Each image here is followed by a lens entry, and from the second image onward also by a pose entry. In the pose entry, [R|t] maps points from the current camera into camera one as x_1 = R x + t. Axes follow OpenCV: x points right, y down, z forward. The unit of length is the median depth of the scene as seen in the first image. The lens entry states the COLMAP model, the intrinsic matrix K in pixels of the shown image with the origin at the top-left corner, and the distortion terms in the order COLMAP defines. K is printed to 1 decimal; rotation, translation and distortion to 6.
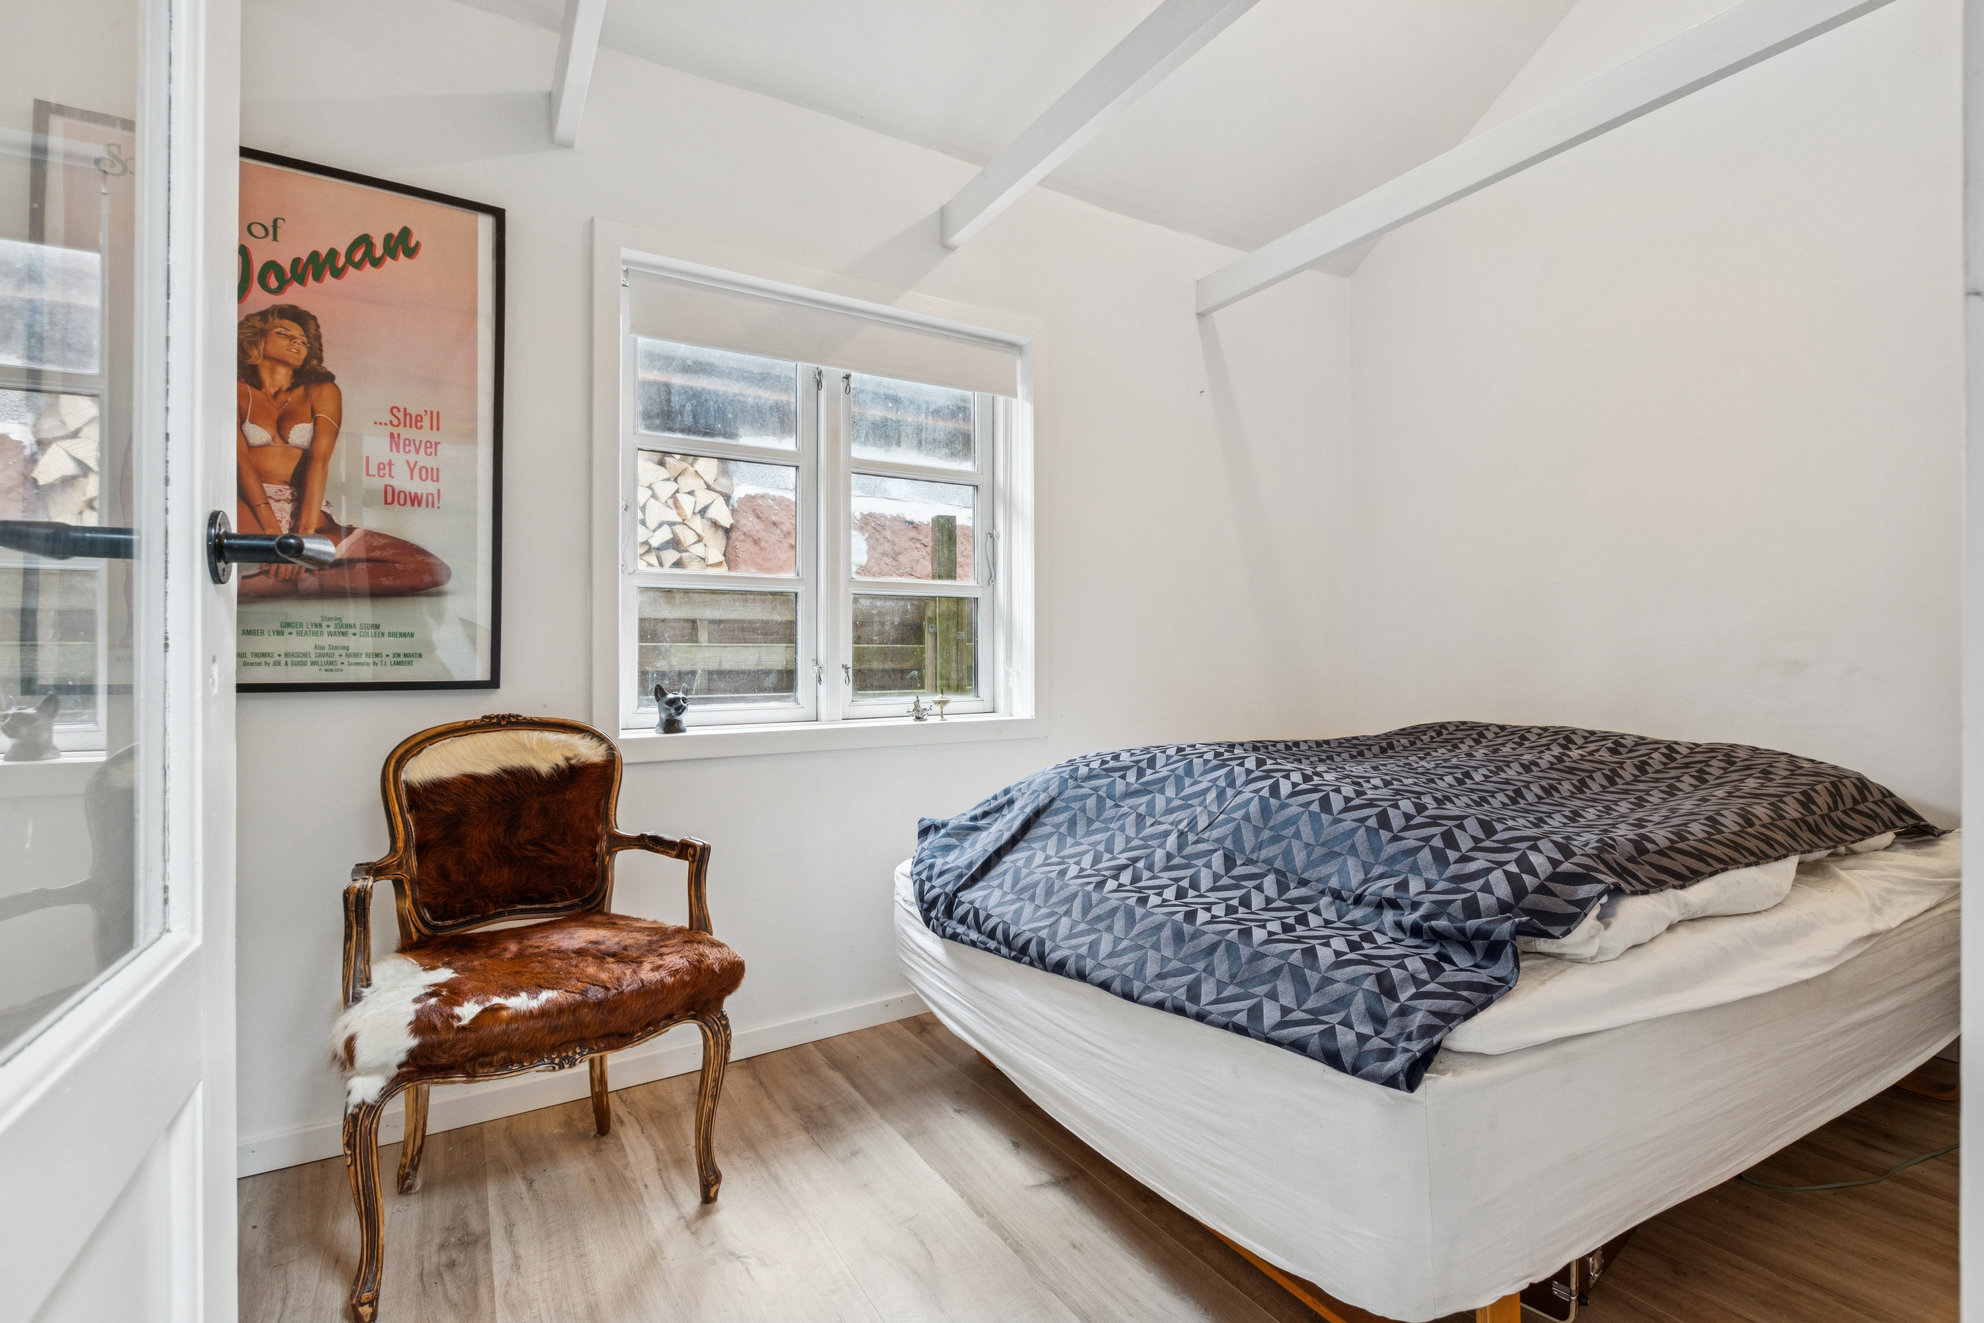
lens RADIAL K [[929.8, 0, 991.9], [0, 929.8, 652.9], [0, 0, 1]] dist [0.001168, 0.000038]
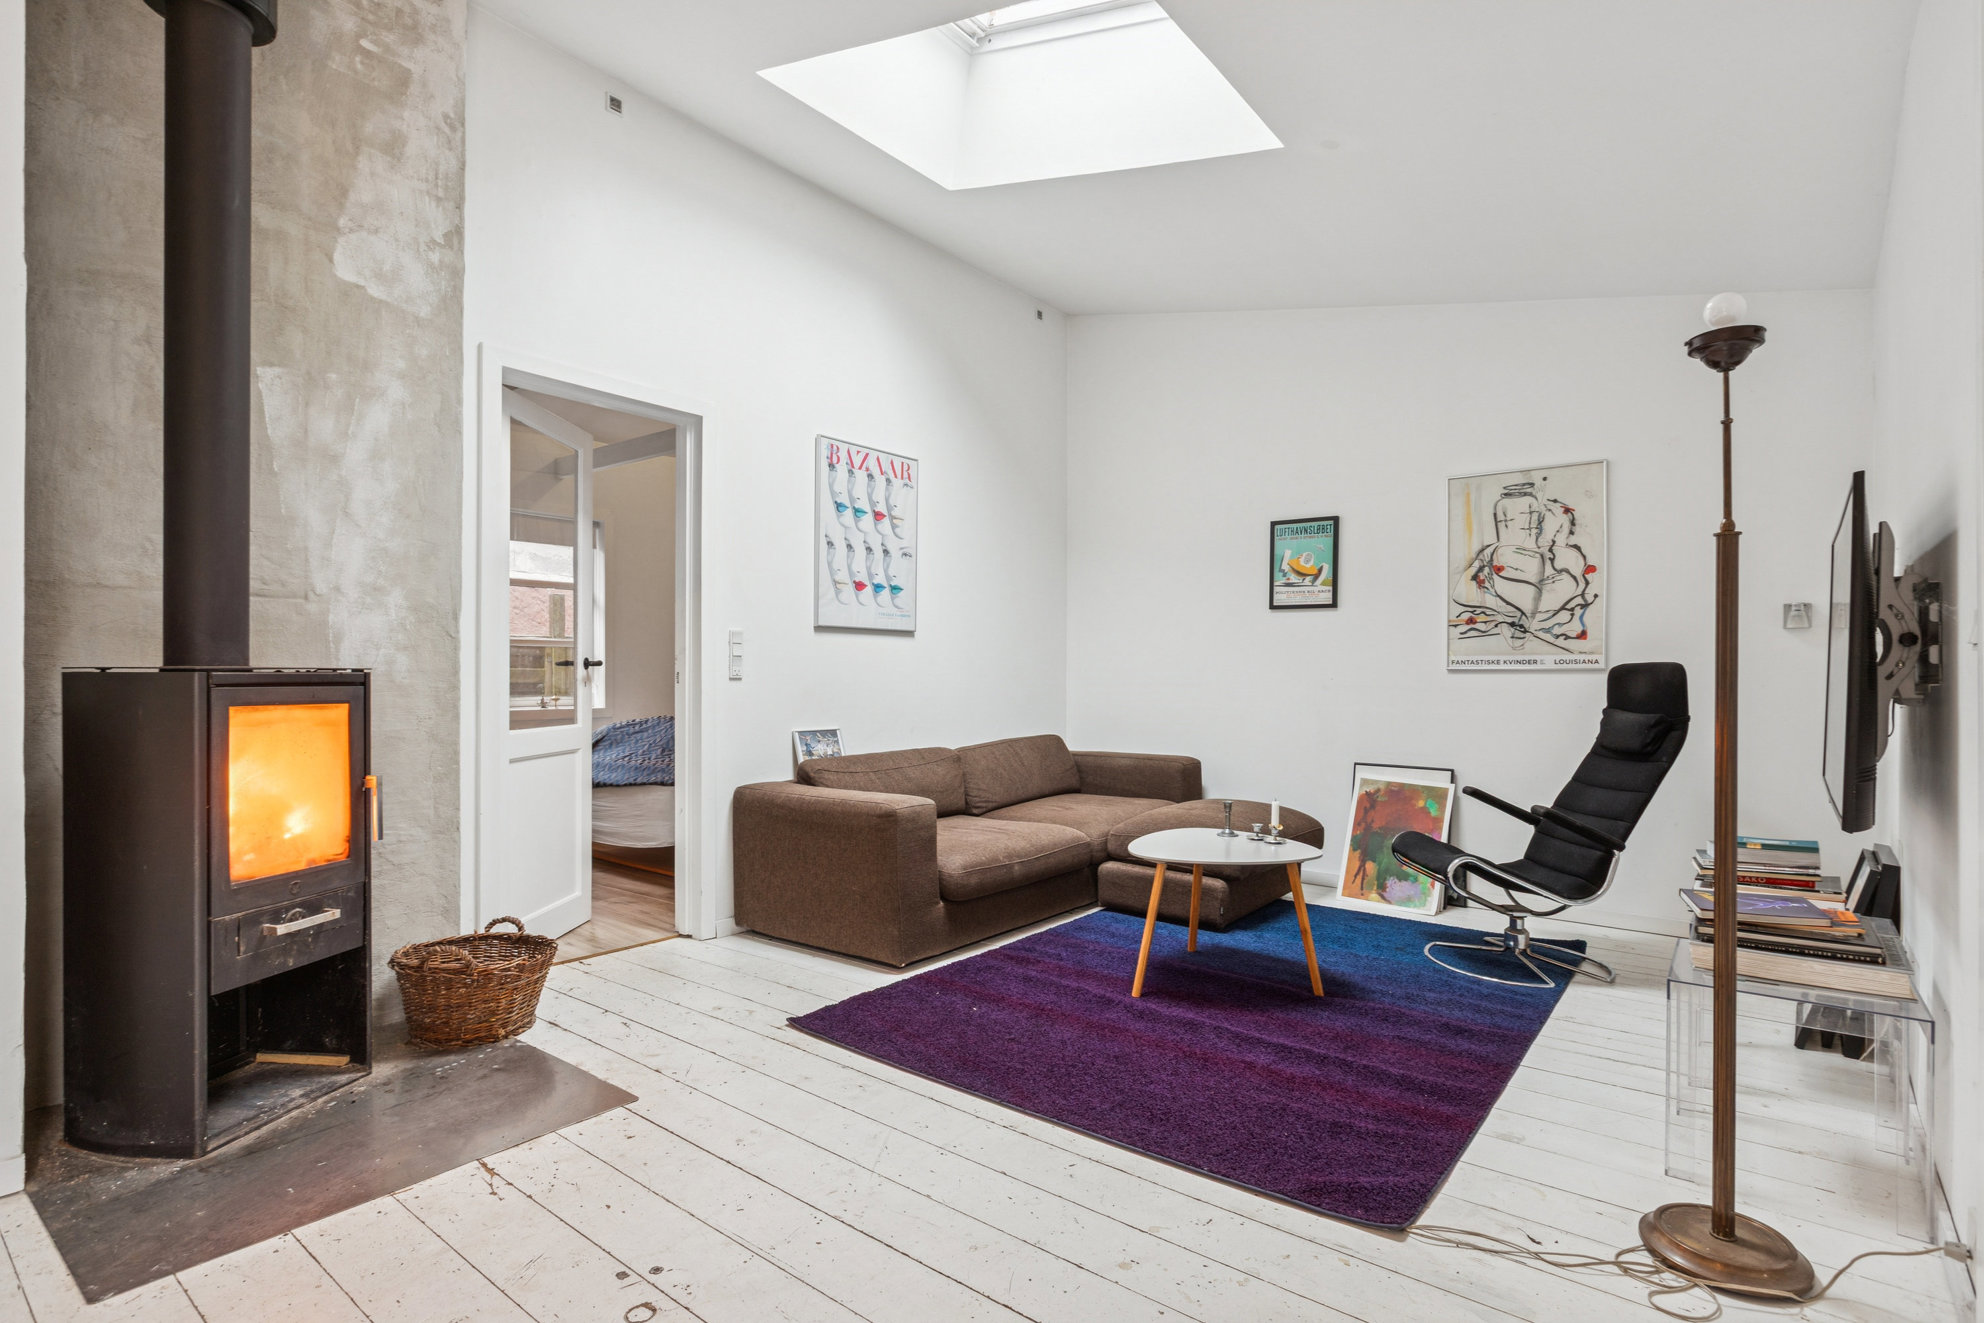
lens RADIAL K [[977.7, 0, 989.4], [0, 977.7, 681.2], [0, 0, 1]] dist [-0.005479, 0.001294]
pose [[0.933459, 0.006694, 0.358622, 0.067899], [-0.012873, 0.999807, 0.014844, -0.031946], [-0.358453, -0.018473, 0.933365, -1.358437]]
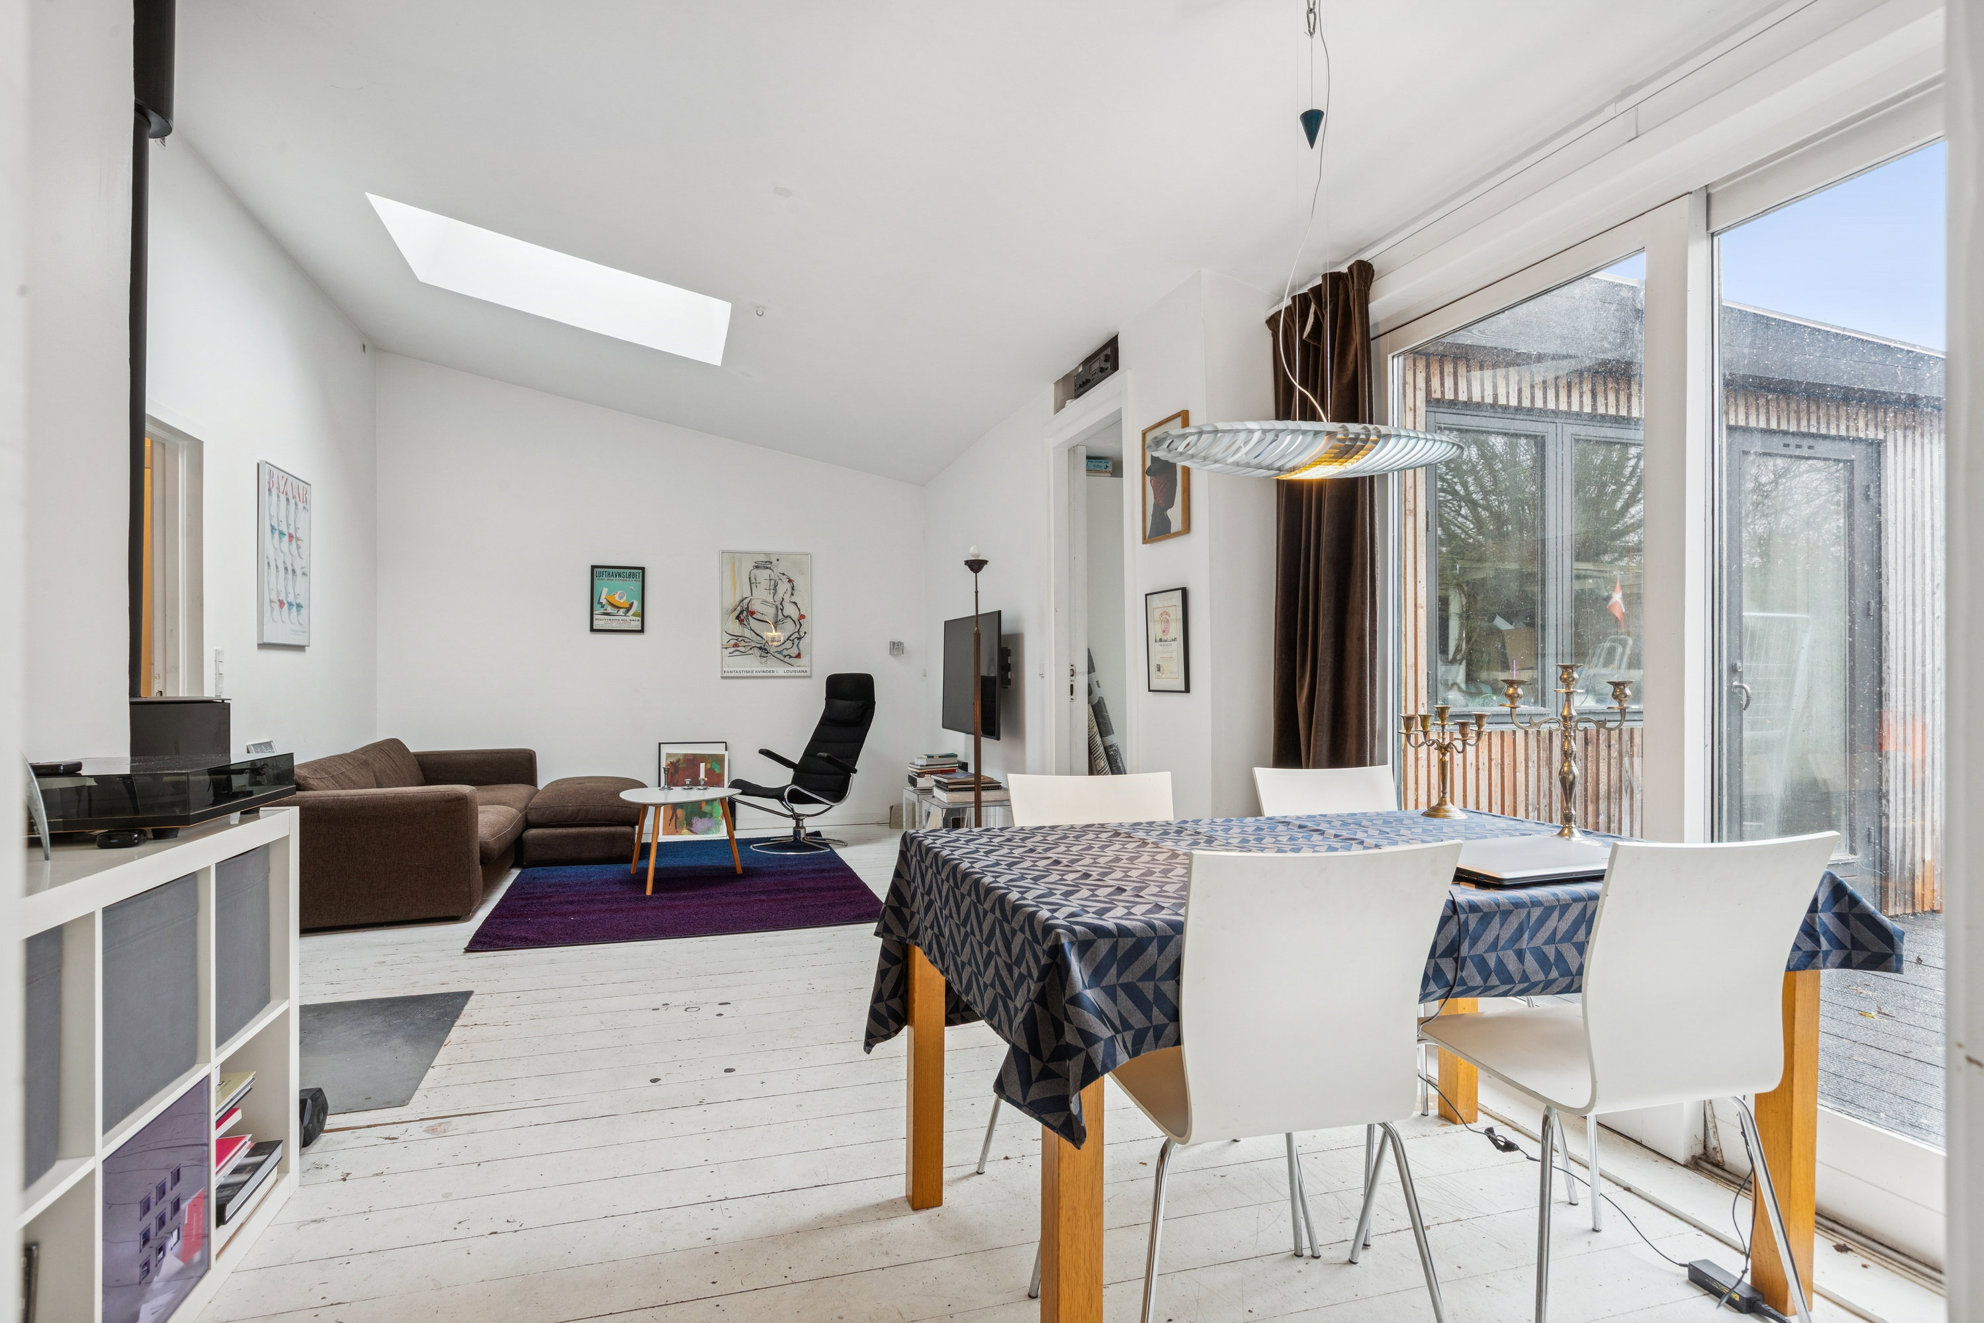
lens RADIAL K [[1022.8, 0, 993.6], [0, 1022.8, 672.4], [0, 0, 1]] dist [-0.000027, 0.000245]
pose [[0.232129, 0.001092, 0.972684, -1.013807], [-0.008810, 0.999961, 0.000980, -0.056933], [-0.972645, -0.008797, 0.232130, -1.388752]]
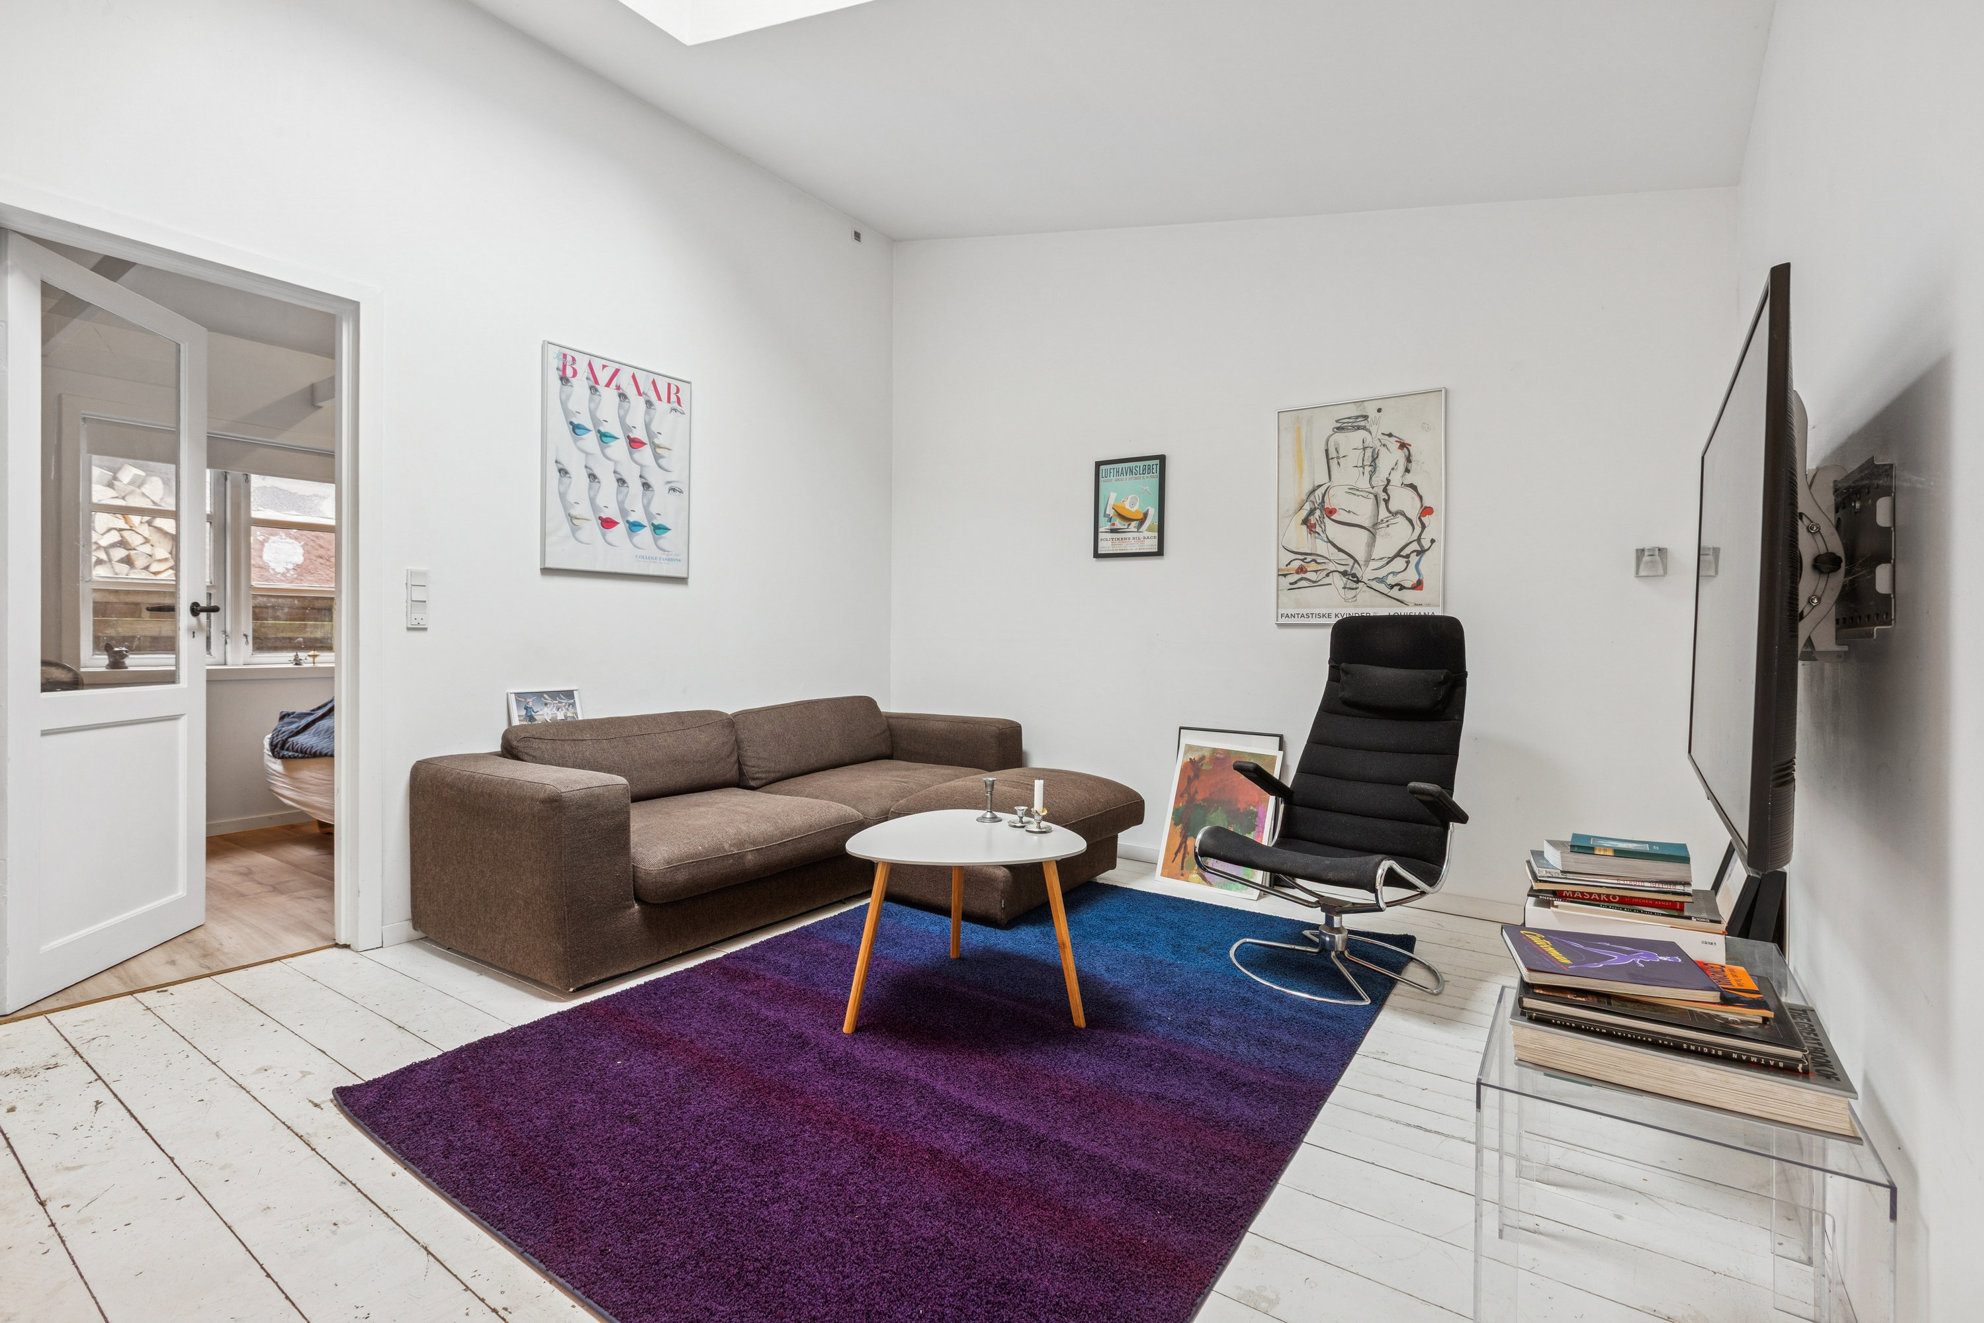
lens RADIAL K [[894.7, 0, 987.6], [0, 894.7, 645.7], [0, 0, 1]] dist [0.003605, 0.000102]
pose [[0.908062, 0.009068, 0.418738, 0.410835], [-0.017733, 0.999702, 0.016805, -0.019217], [-0.418460, -0.022686, 0.907952, -1.150885]]
